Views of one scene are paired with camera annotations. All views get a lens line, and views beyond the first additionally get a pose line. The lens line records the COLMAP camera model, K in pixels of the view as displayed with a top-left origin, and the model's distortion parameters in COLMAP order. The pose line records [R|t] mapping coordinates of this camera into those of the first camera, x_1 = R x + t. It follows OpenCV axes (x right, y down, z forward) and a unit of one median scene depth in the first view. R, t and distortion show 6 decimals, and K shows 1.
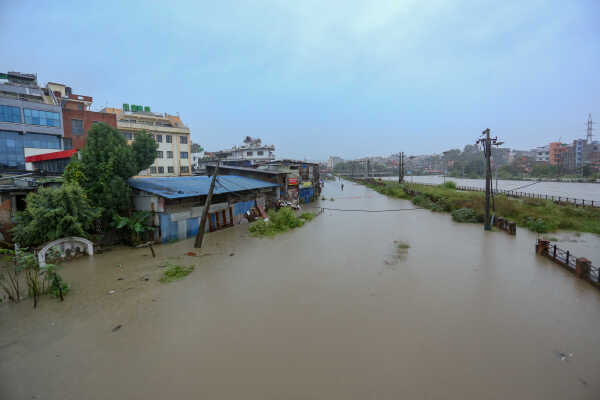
lens RADIAL K [[294.4, 0, 300.2], [0, 294.4, 193.4], [0, 0, 1]] dist [-0.073245, 0.032979]
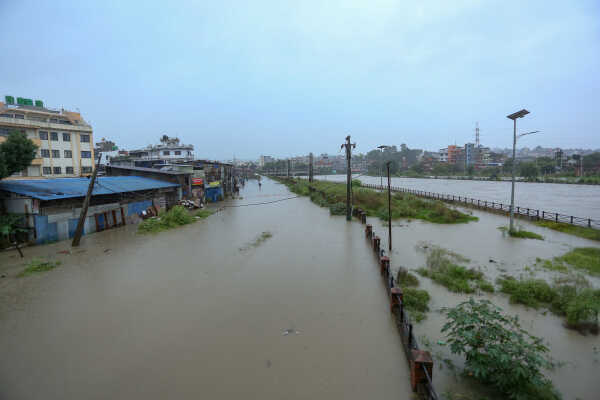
lens RADIAL K [[294.4, 0, 300.2], [0, 294.4, 193.4], [0, 0, 1]] dist [-0.073245, 0.032979]
pose [[0.974292, -0.018862, 0.224496, 0.097441], [0.018210, 0.999822, 0.004977, 0.002826], [-0.224550, -0.000761, 0.974462, -0.081835]]
